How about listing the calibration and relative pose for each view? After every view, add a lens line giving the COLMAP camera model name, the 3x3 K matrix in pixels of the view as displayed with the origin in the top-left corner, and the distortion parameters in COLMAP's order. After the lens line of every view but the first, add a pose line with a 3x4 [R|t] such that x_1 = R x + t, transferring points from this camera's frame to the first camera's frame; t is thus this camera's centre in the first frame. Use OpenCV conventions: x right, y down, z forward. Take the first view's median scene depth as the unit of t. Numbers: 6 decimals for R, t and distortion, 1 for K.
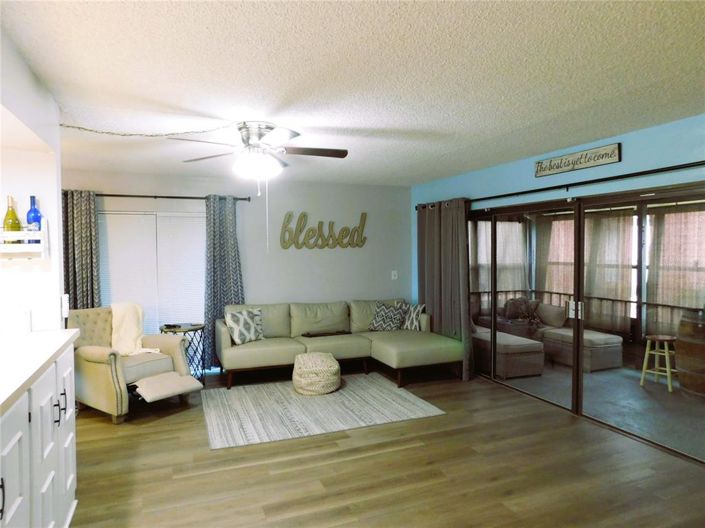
lens RADIAL K [[470.2, 0, 352.5], [0, 470.2, 264.0], [0, 0, 1]] dist [-0.072041, 0.069302]
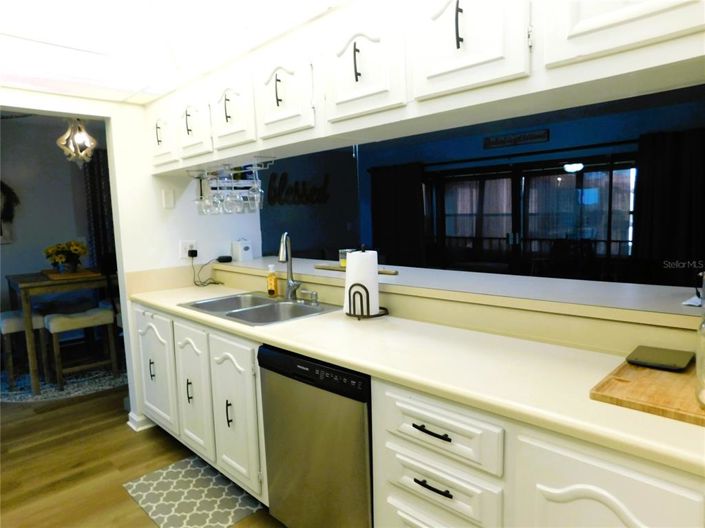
lens RADIAL K [[470.2, 0, 352.5], [0, 470.2, 264.0], [0, 0, 1]] dist [-0.072041, 0.069302]
pose [[0.919951, -0.061663, 0.387153, -0.590314], [0.035815, 0.996642, 0.073636, 0.050381], [-0.390393, -0.053876, 0.919071, -0.196299]]
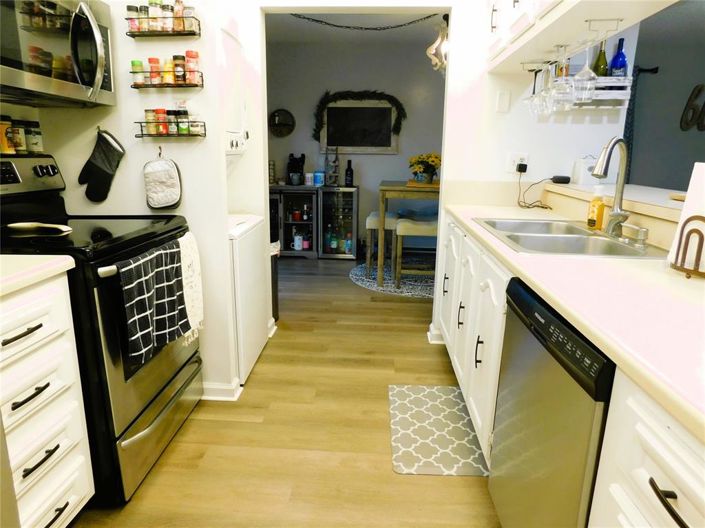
lens RADIAL K [[470.2, 0, 352.5], [0, 470.2, 264.0], [0, 0, 1]] dist [-0.072041, 0.069302]
pose [[0.908775, 0.123691, -0.398533, -0.479895], [-0.041909, 0.977284, 0.207749, 0.083891], [0.415177, -0.172095, 0.893315, -0.098960]]
